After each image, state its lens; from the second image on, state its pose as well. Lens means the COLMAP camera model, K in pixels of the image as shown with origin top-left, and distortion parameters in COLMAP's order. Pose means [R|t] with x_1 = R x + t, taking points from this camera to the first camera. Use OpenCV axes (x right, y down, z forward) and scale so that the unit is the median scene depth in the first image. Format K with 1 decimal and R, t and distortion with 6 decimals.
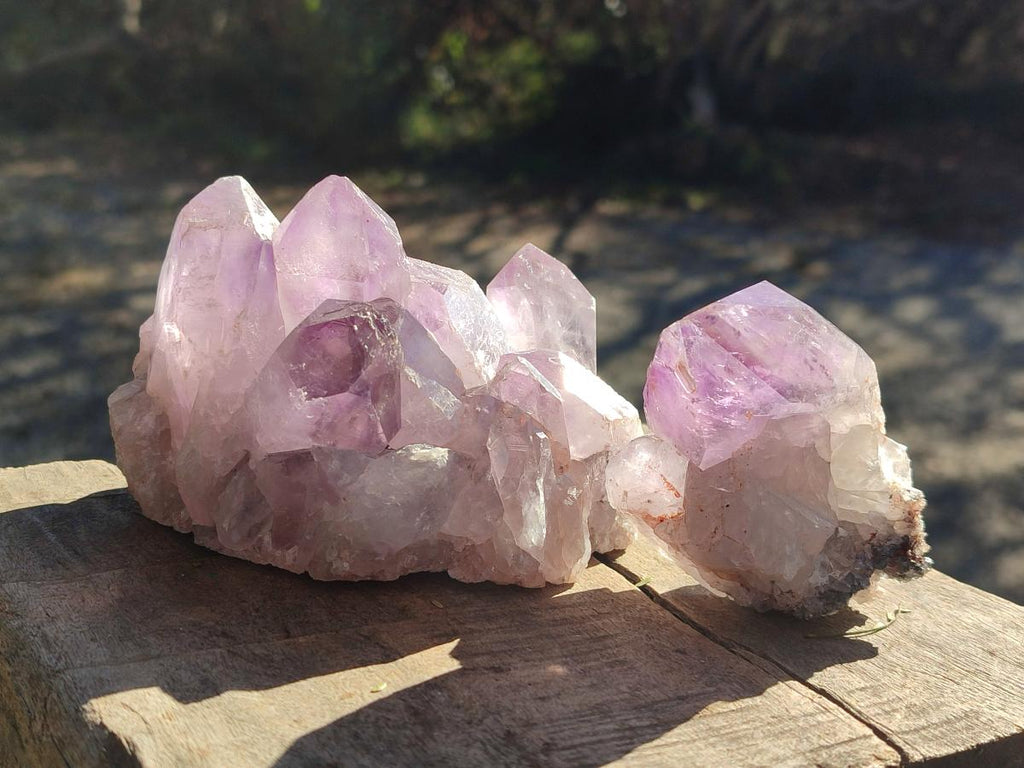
lens RADIAL K [[1574.1, 0, 512.0], [0, 1574.1, 384.0], [0, 0, 1]] dist [0.332843, -1.603015]
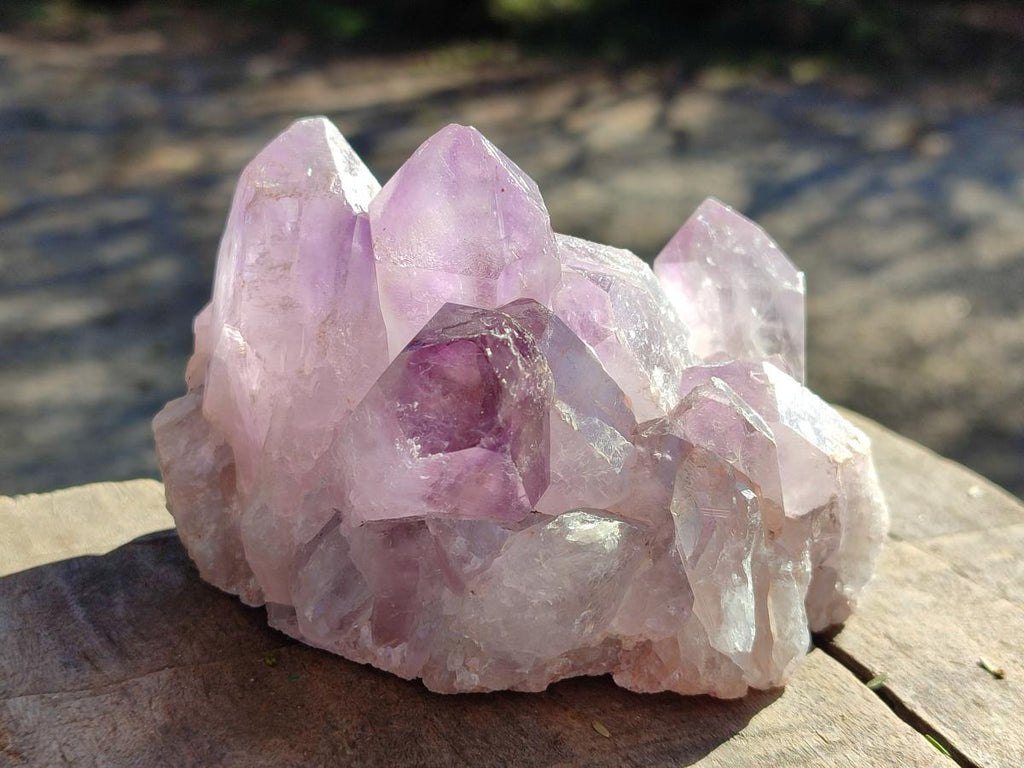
lens RADIAL K [[1574.1, 0, 512.0], [0, 1574.1, 384.0], [0, 0, 1]] dist [0.332843, -1.603015]
pose [[0.998468, 0.004207, -0.055175, -0.047210], [0.000311, 0.996663, 0.081620, -0.073629], [0.055334, -0.081512, 0.995135, 0.287697]]
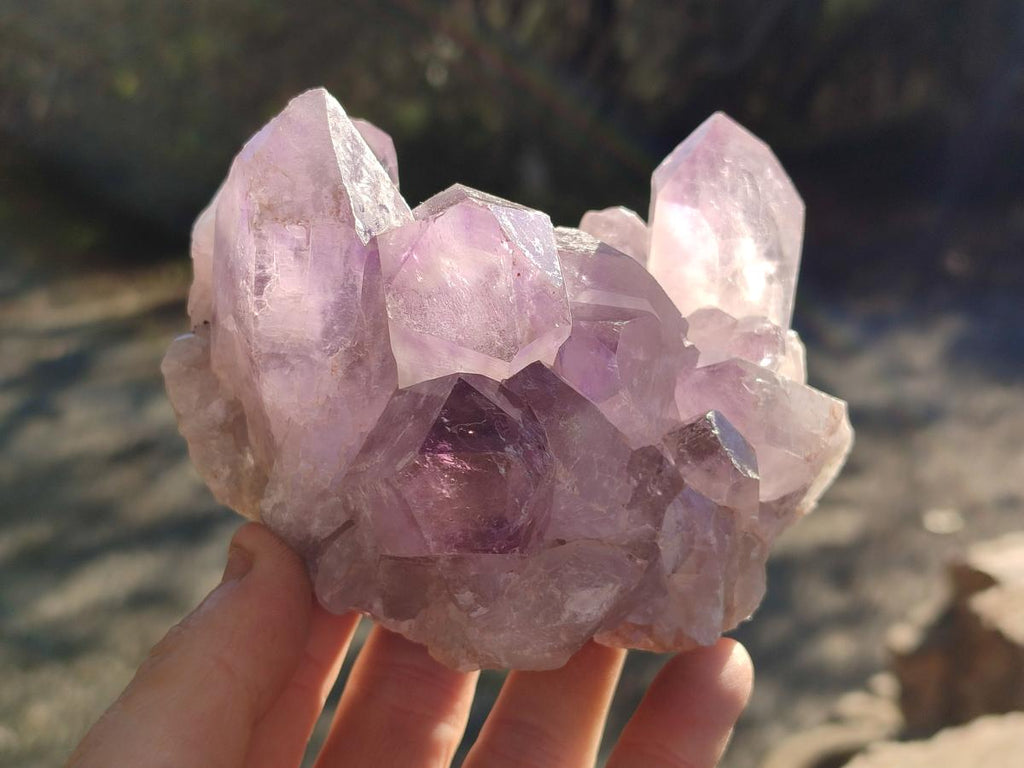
lens RADIAL K [[1574.1, 0, 512.0], [0, 1574.1, 384.0], [0, 0, 1]] dist [0.332843, -1.603015]
pose [[0.998700, 0.050302, 0.008189, -0.096513], [-0.046044, 0.821669, 0.568103, -0.456179], [0.021848, -0.567742, 0.822917, 0.393313]]
